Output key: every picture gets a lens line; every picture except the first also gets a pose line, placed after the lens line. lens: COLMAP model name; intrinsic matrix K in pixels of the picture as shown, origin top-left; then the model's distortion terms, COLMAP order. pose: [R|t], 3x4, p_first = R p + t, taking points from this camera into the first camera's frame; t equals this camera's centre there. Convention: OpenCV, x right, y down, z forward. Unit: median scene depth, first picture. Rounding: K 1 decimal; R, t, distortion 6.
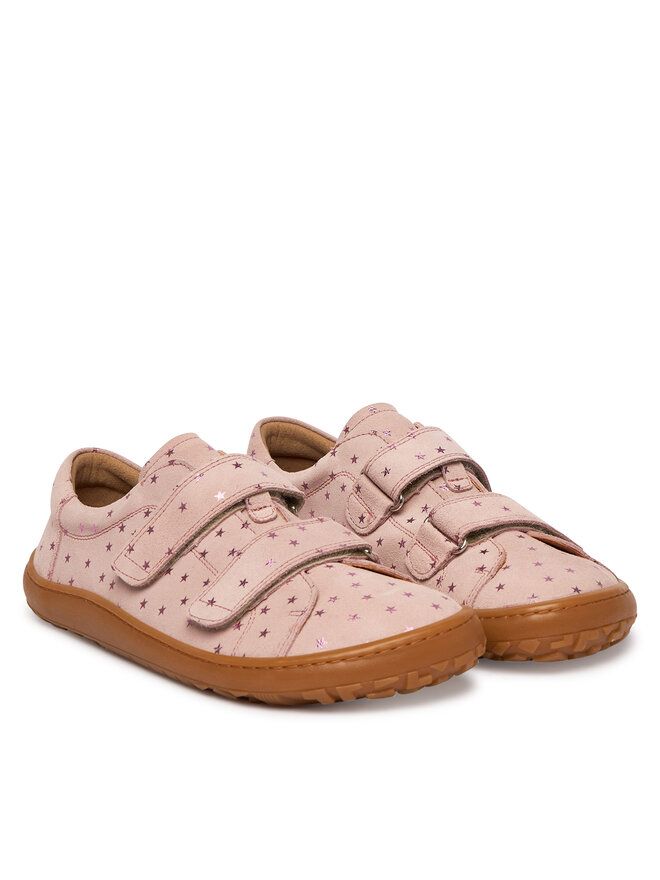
lens RADIAL K [[1826.1, 0, 330.0], [0, 1826.1, 440.6], [0, 0, 1]] dist [-0.067395, 0.000000]
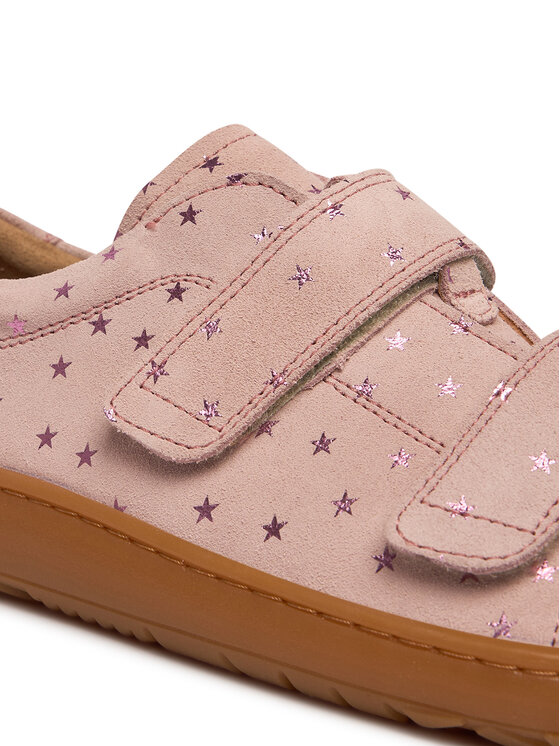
lens RADIAL K [[1110.8, 0, 280.0], [0, 1110.8, 372.4], [0, 0, 1]] dist [-0.268928, 0.000000]
pose [[0.893013, 0.040862, 0.448172, -0.199088], [-0.051920, 0.998574, 0.012408, 0.055726], [-0.447026, -0.034349, 0.893861, 0.773129]]
